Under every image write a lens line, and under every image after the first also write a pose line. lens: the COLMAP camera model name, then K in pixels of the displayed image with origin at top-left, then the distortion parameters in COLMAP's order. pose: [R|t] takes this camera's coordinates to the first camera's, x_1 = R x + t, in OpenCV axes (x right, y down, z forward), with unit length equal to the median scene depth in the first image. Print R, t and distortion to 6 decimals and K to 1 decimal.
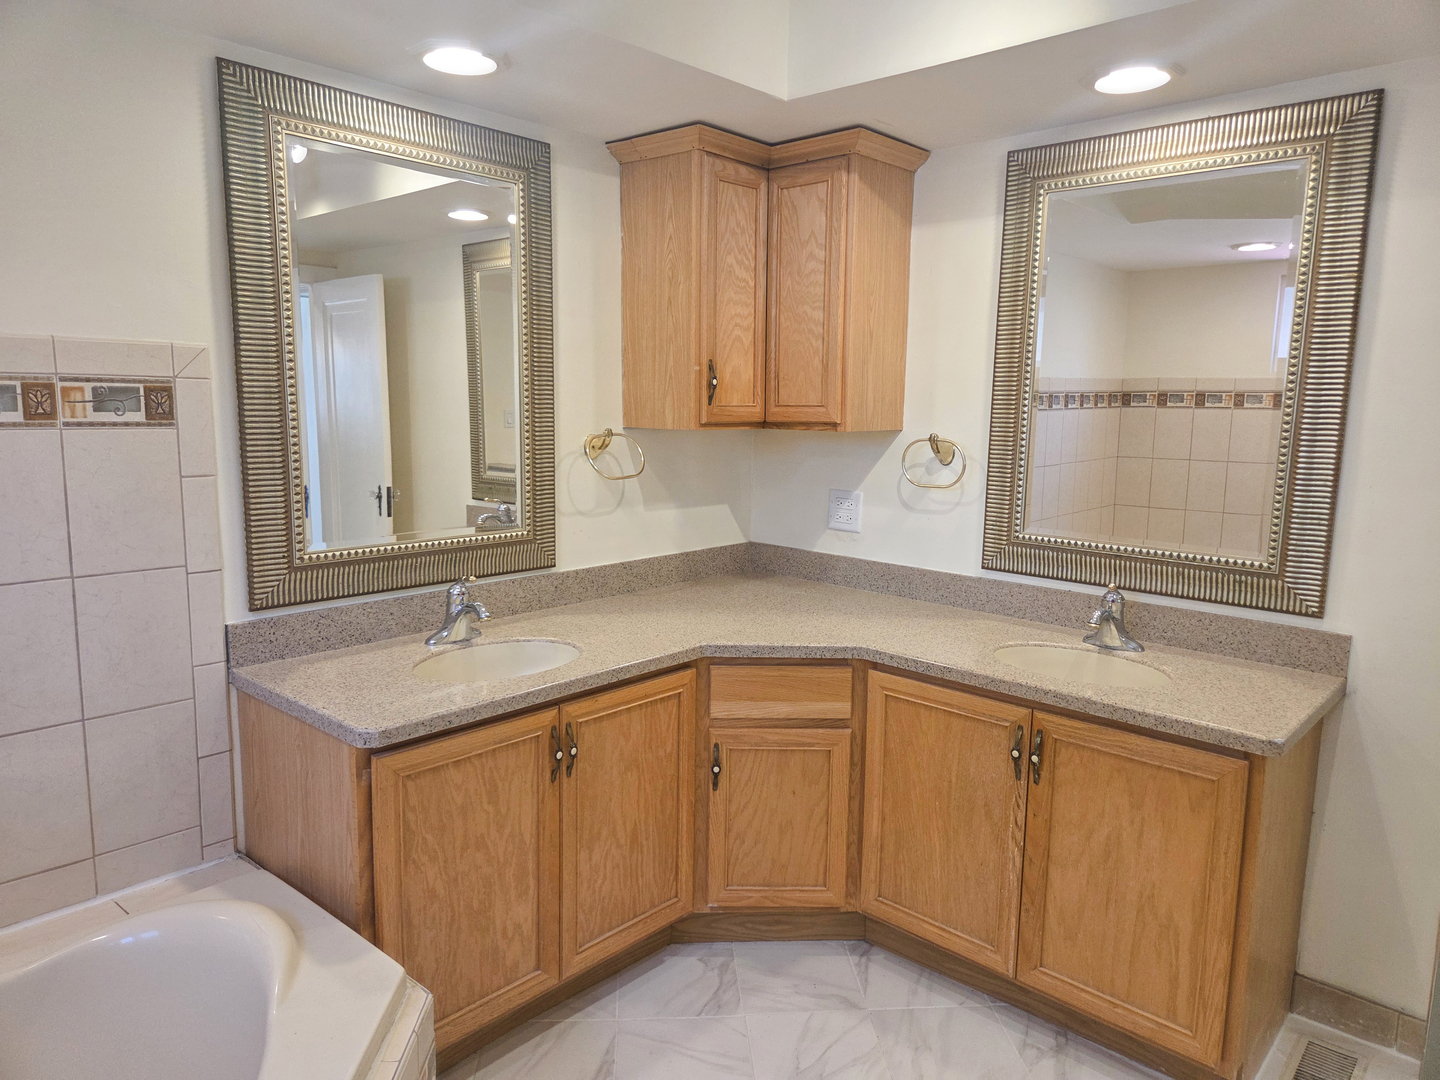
lens RADIAL K [[963.9, 0, 717.2], [0, 963.9, 531.5], [0, 0, 1]] dist [0.054268, -0.009538]
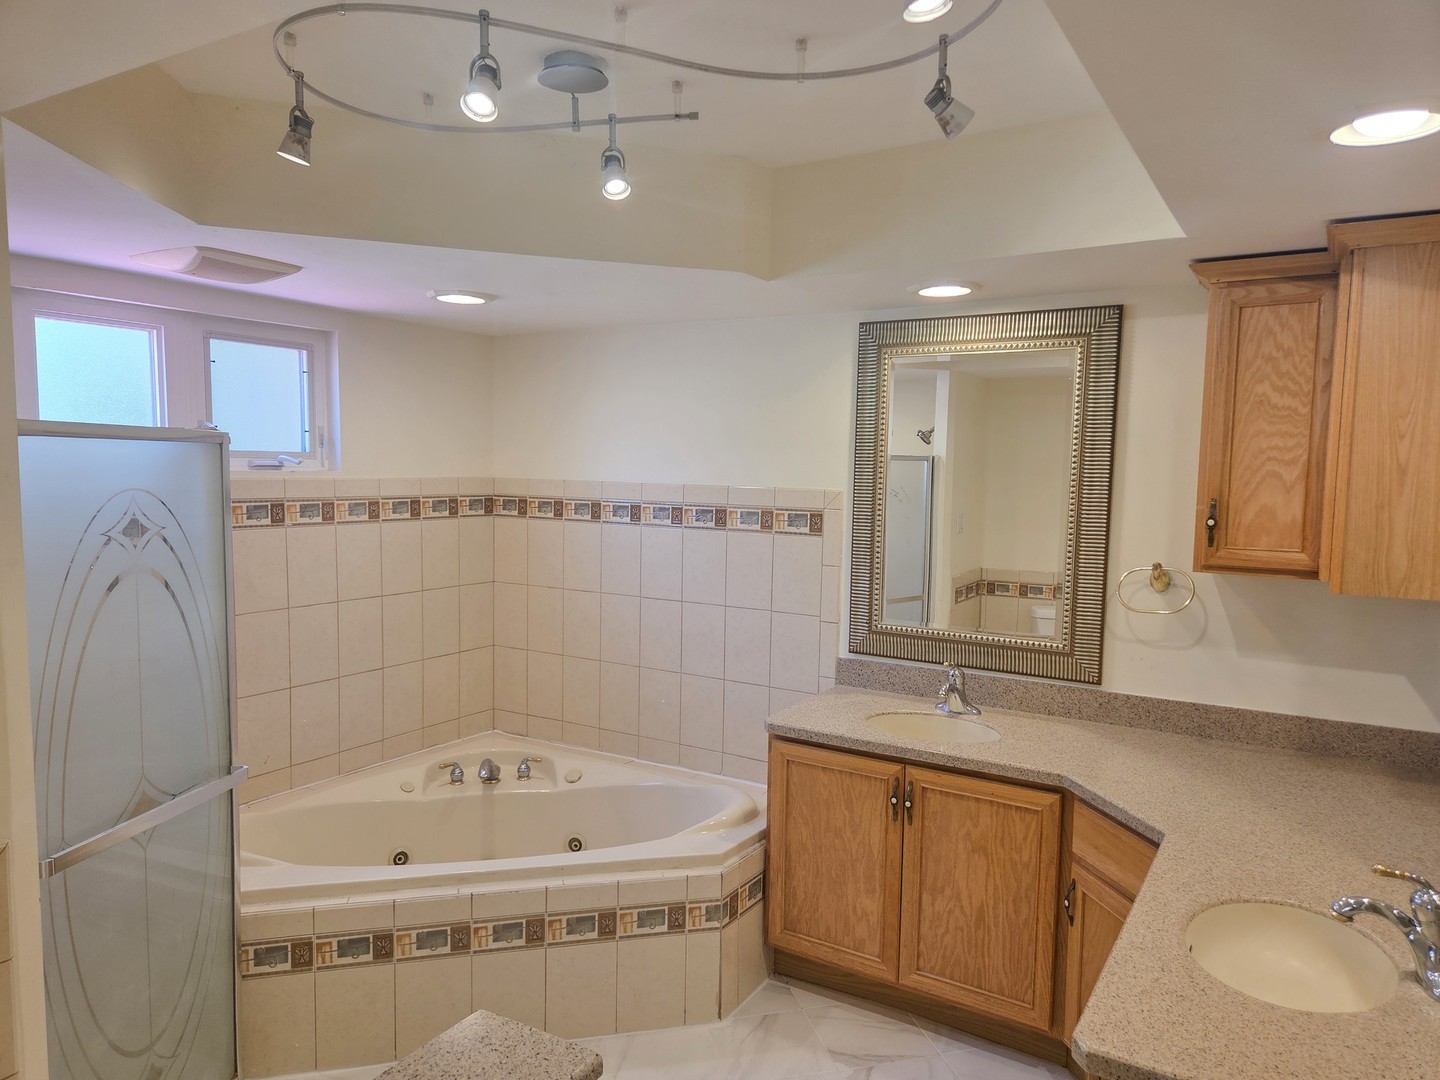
lens RADIAL K [[963.9, 0, 715.4], [0, 963.9, 546.9], [0, 0, 1]] dist [0.054268, -0.009538]
pose [[0.195155, 0.073636, -0.978004, 0.978033], [-0.149104, 0.987814, 0.044622, -0.122534], [0.969372, 0.137116, 0.203756, 0.418025]]
